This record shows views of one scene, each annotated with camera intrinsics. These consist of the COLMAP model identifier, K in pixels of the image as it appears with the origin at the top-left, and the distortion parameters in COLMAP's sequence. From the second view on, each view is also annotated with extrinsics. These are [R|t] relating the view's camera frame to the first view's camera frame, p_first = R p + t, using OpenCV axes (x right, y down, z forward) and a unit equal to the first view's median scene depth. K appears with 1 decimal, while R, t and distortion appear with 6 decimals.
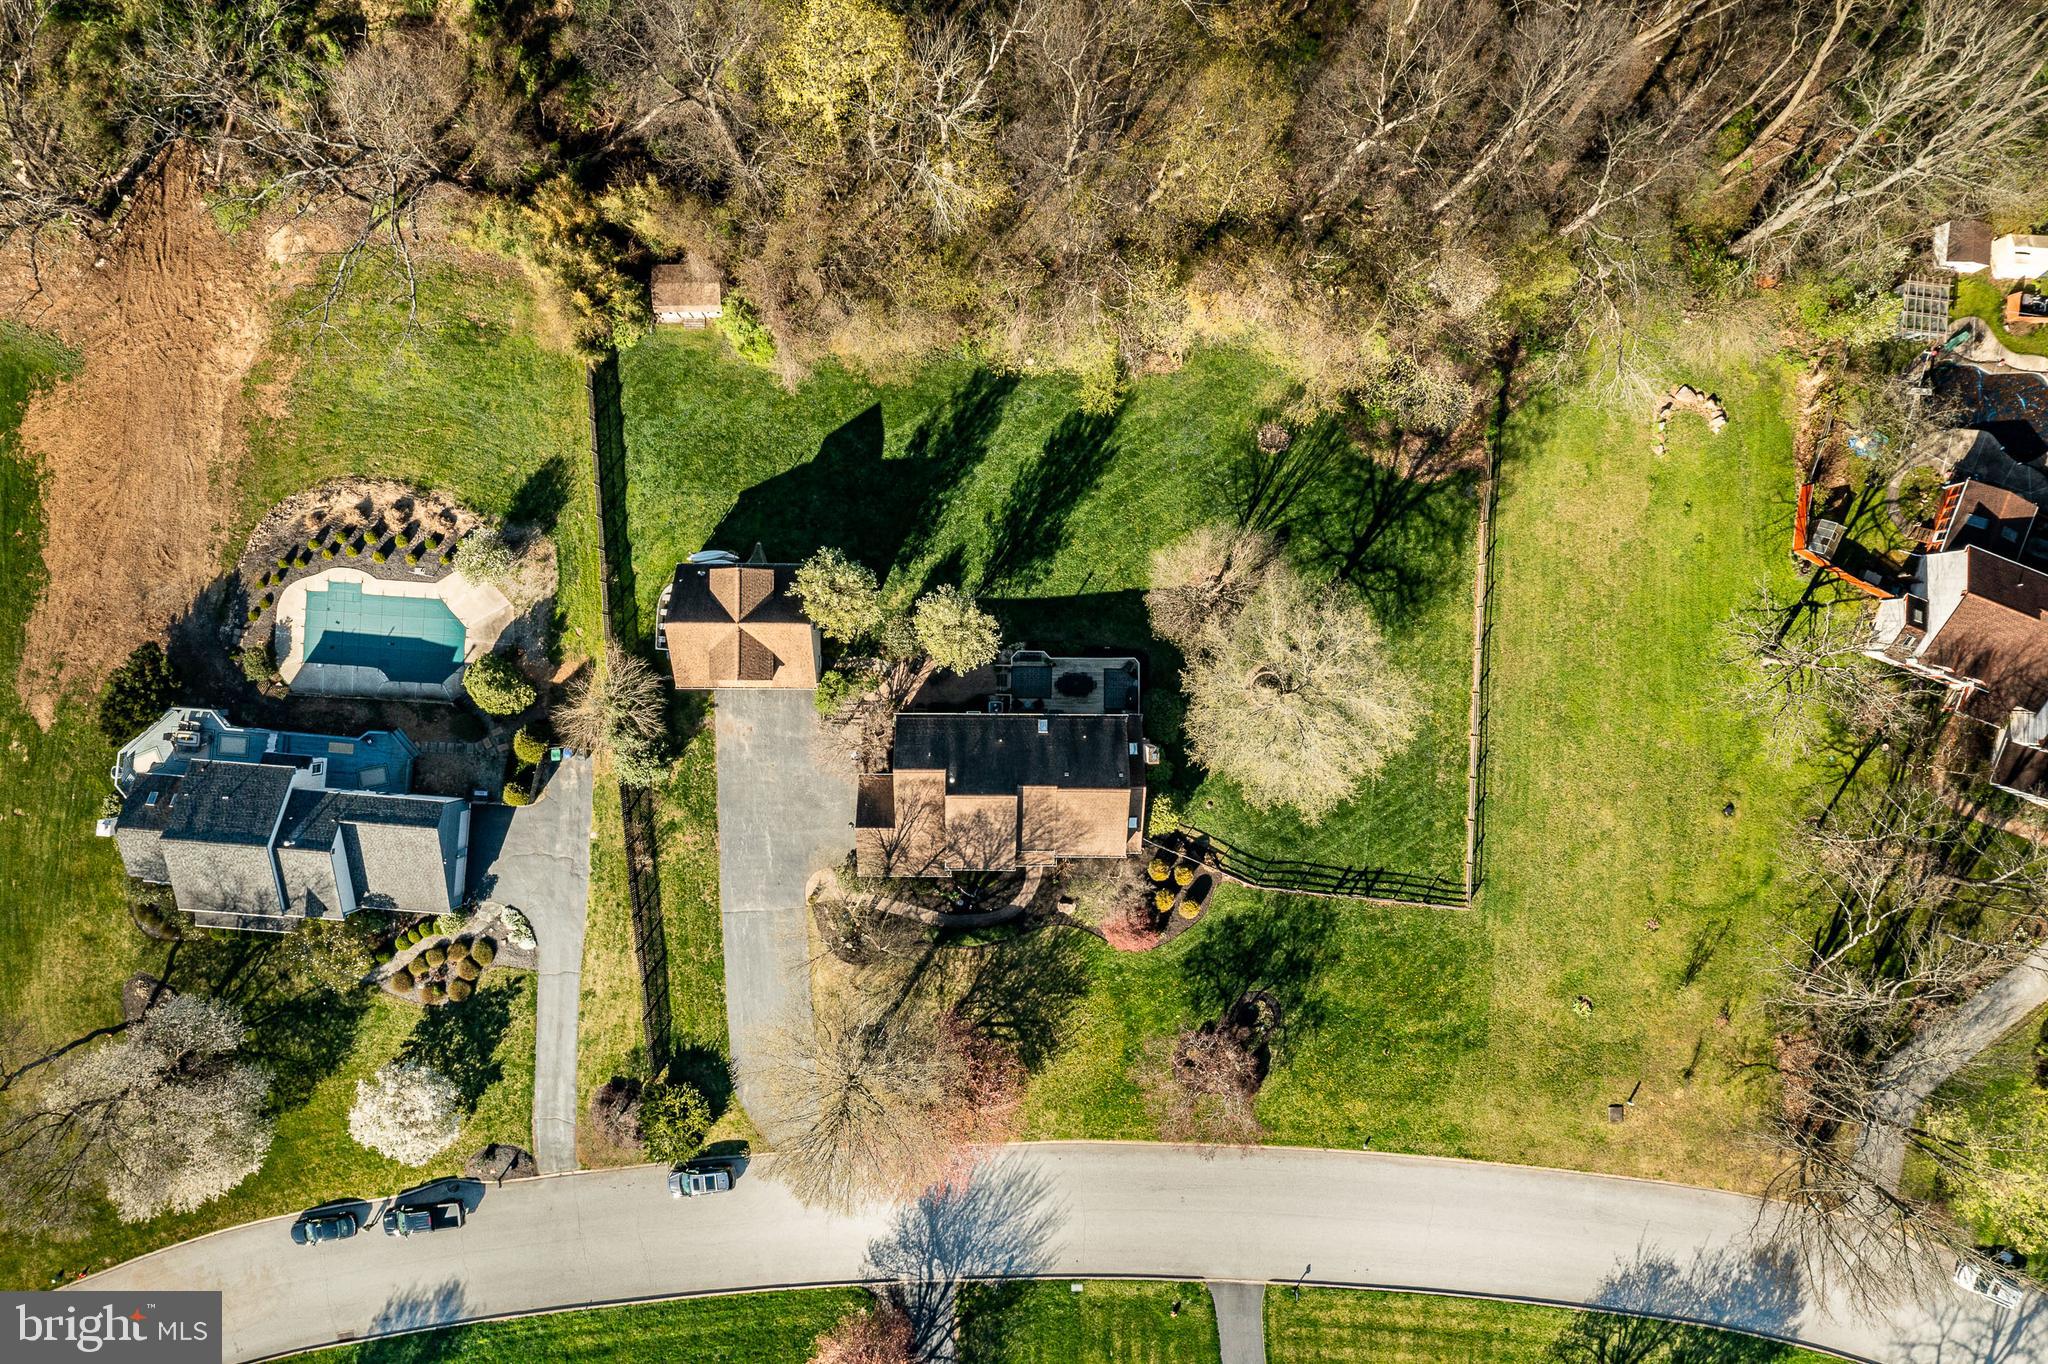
lens RADIAL K [[1622.1, 0, 1024.0], [0, 1622.1, 682.0], [0, 0, 1]] dist [-0.000395, 0.000530]
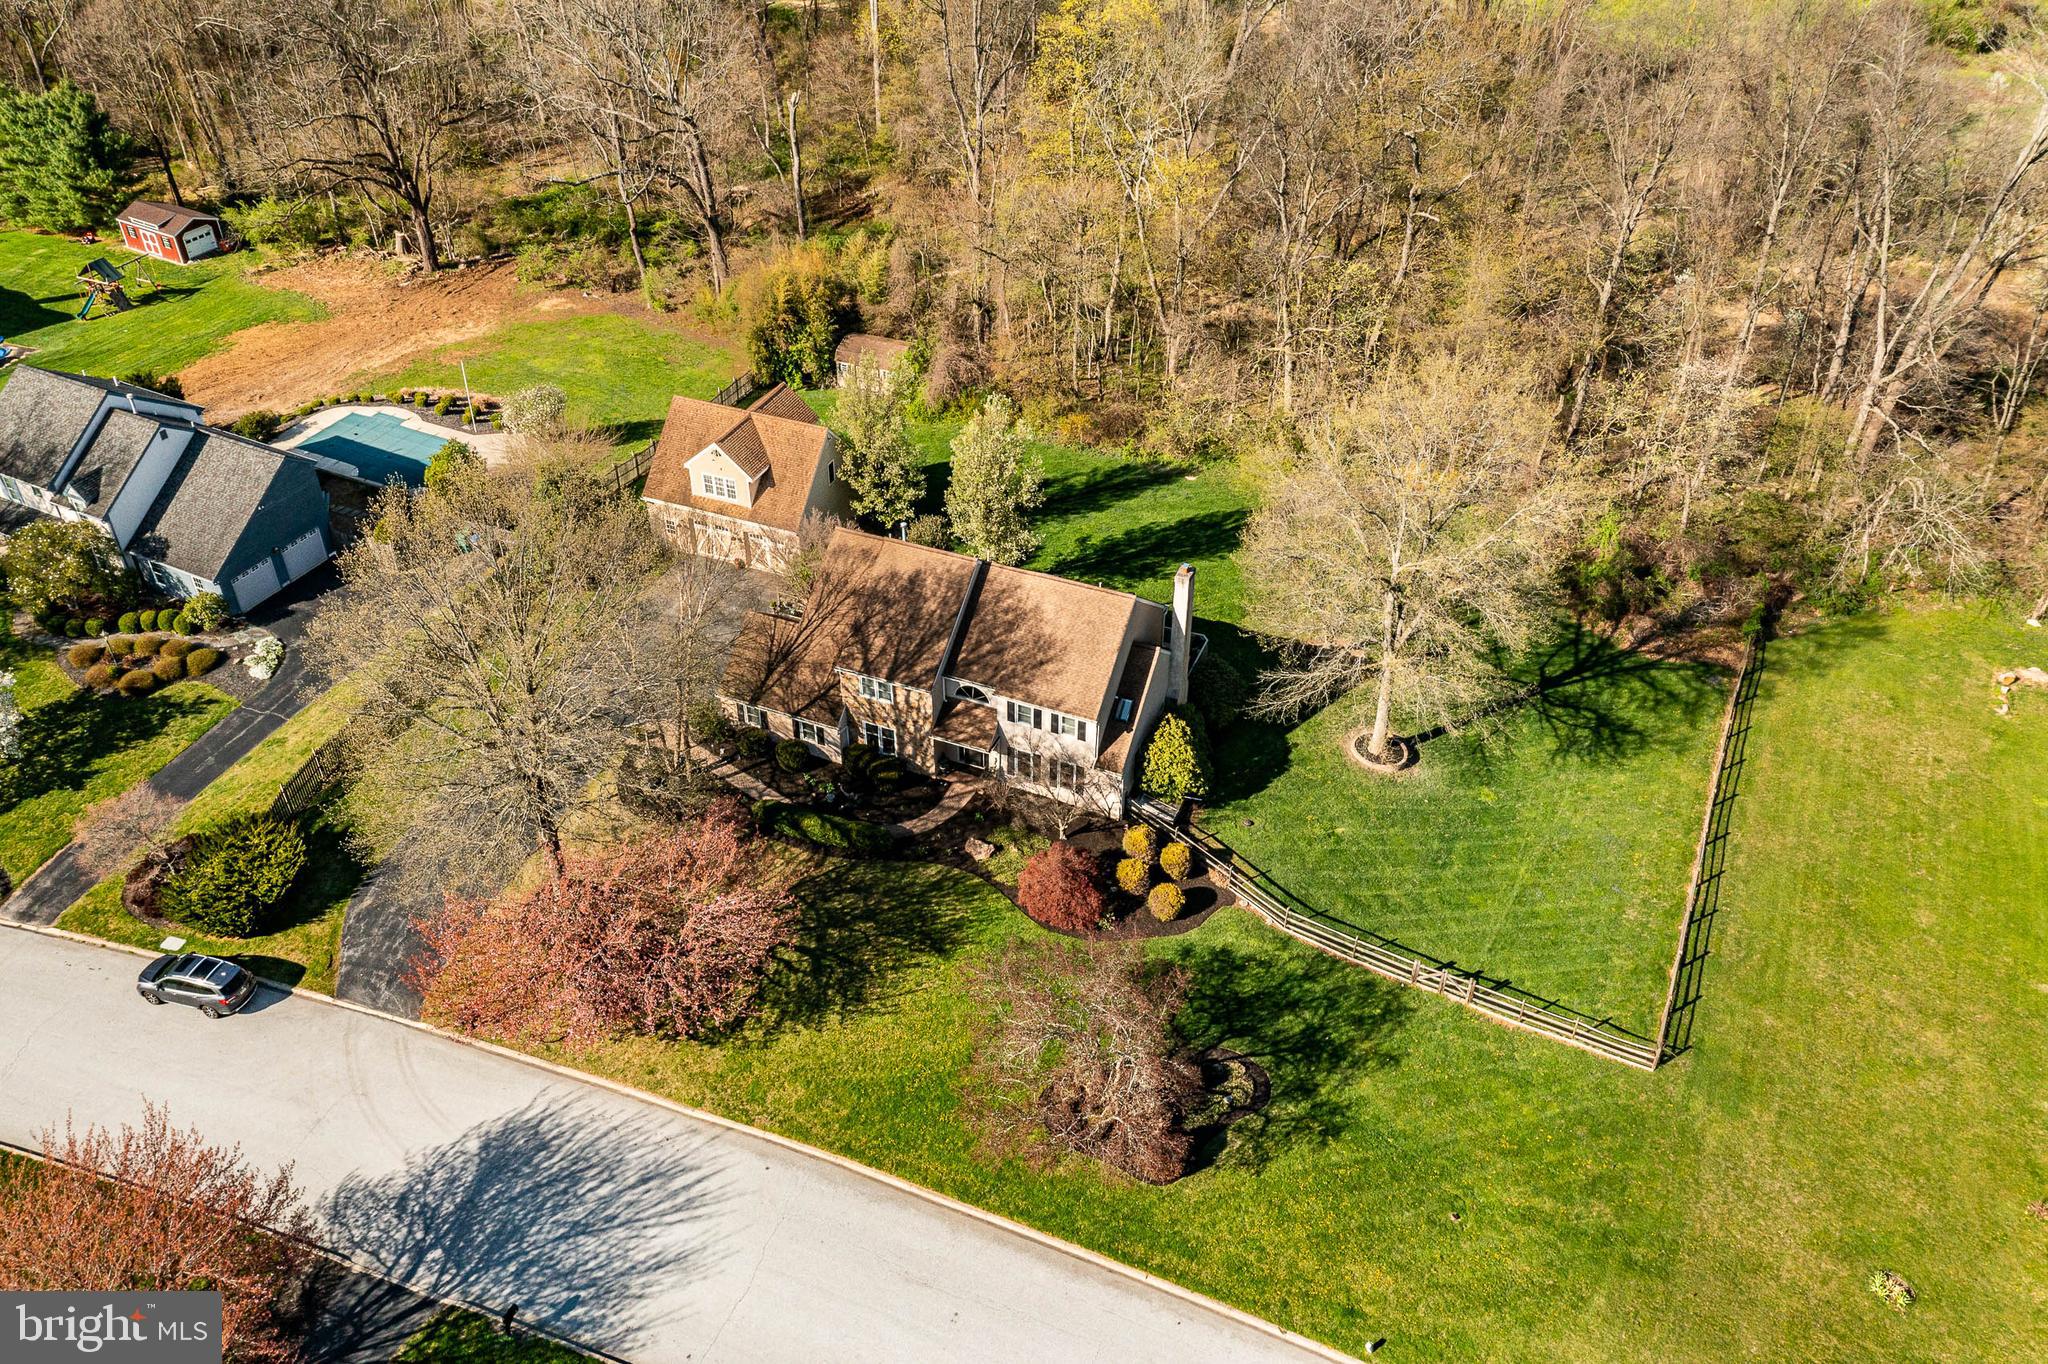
lens RADIAL K [[1622.1, 0, 1024.0], [0, 1622.1, 682.0], [0, 0, 1]] dist [-0.000395, 0.000530]
pose [[0.925266, 0.215848, -0.311918, 0.221123], [-0.379038, 0.557739, -0.738415, 0.551420], [0.014584, 0.801459, 0.597872, 0.575554]]
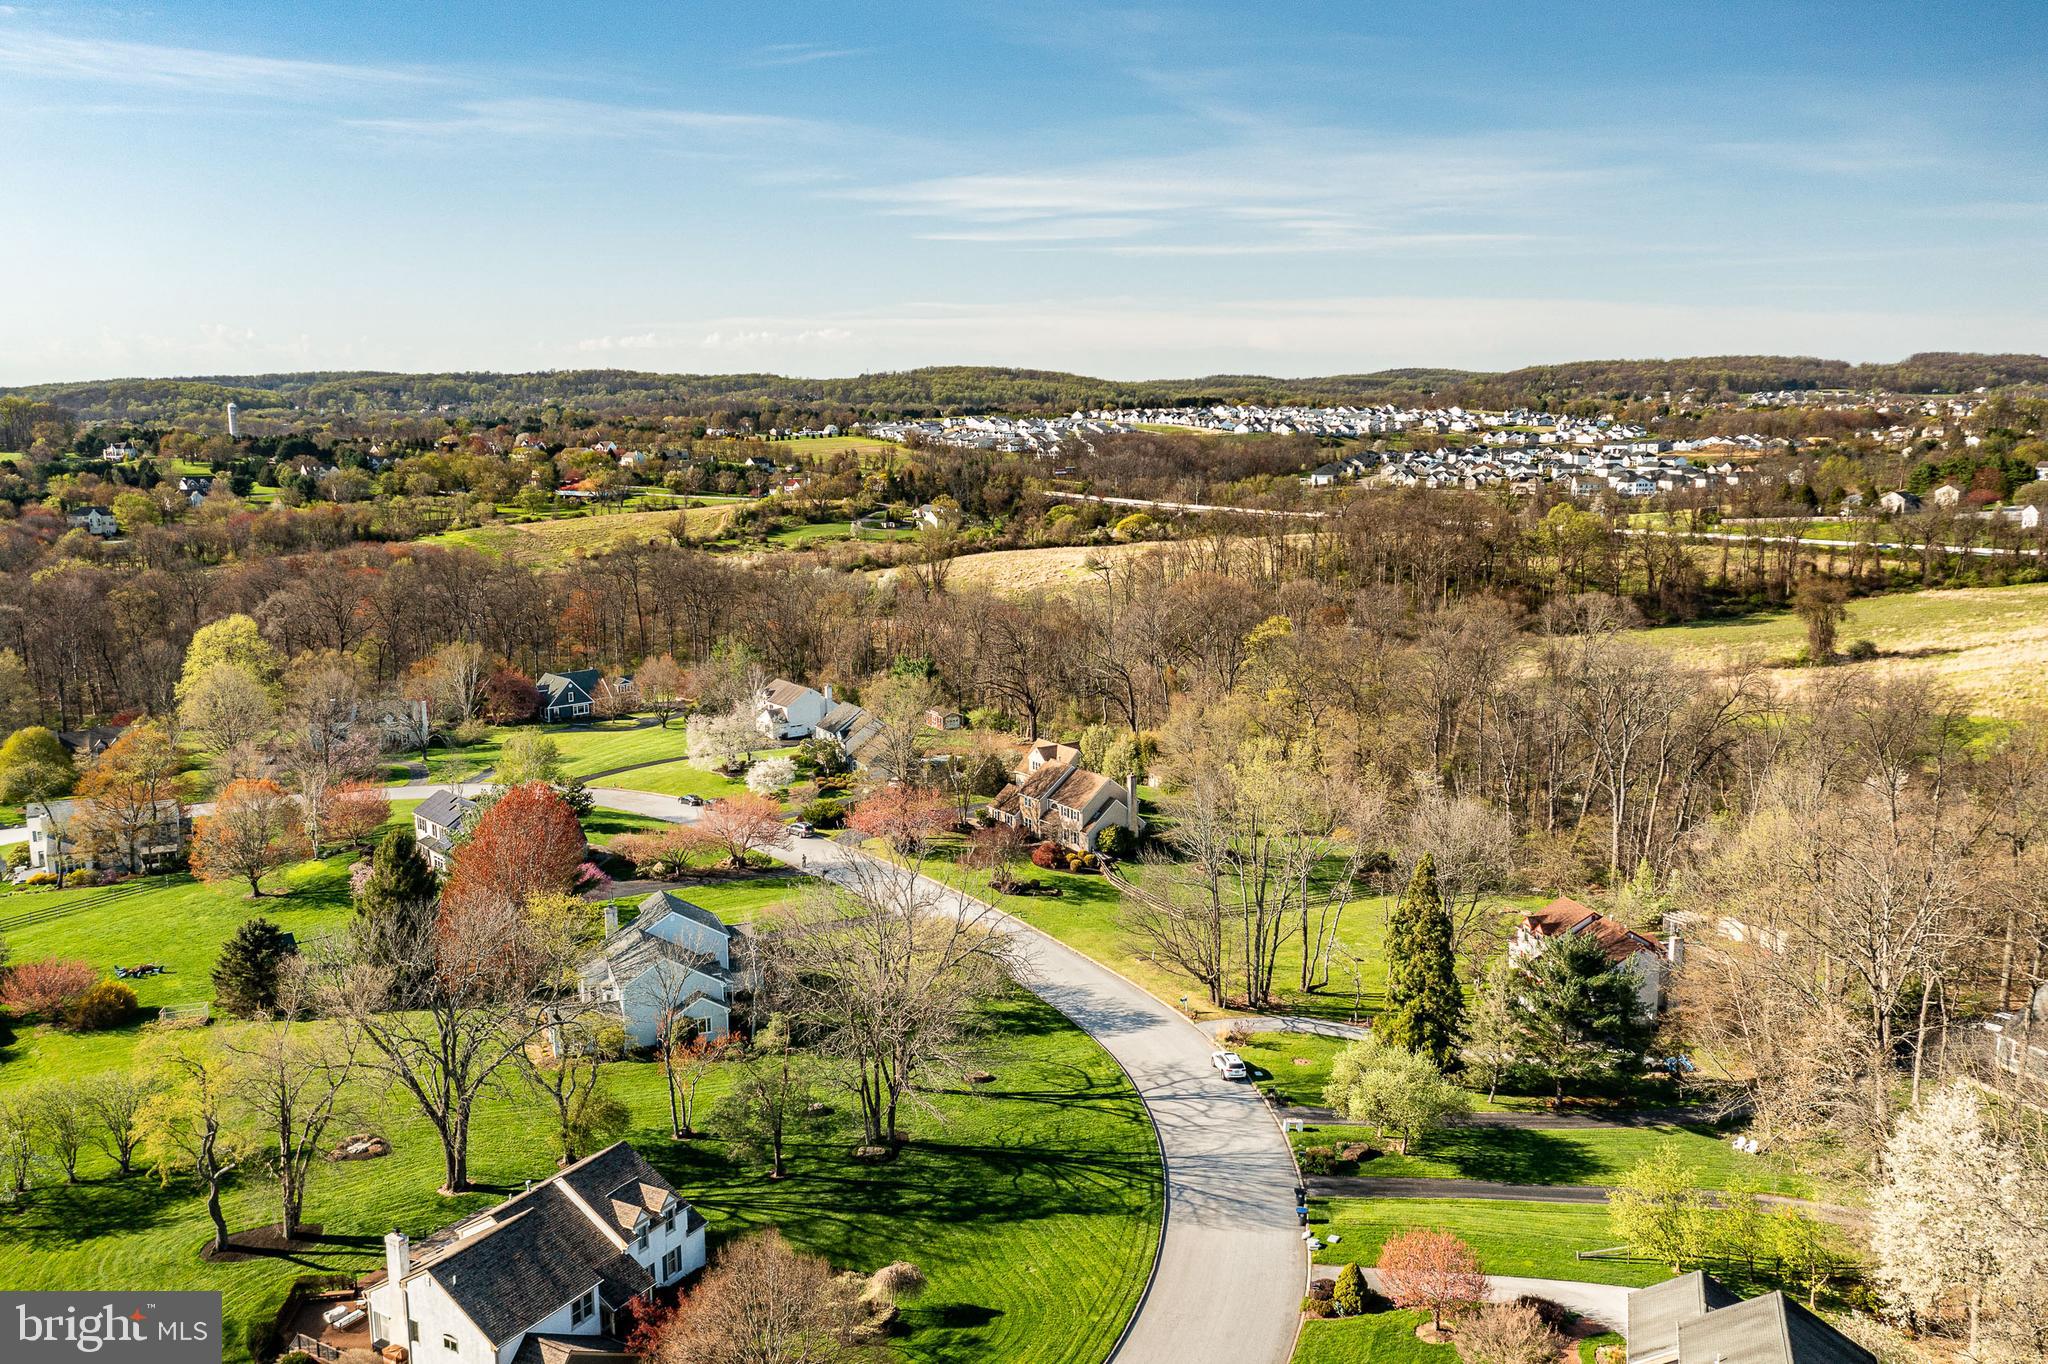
lens RADIAL K [[1622.1, 0, 1024.0], [0, 1622.1, 682.0], [0, 0, 1]] dist [-0.000395, 0.000530]
pose [[0.577079, 0.116087, -0.808396, 1.410575], [-0.816531, 0.101421, -0.568322, 1.120434], [0.016014, 0.988047, 0.153317, 0.547904]]
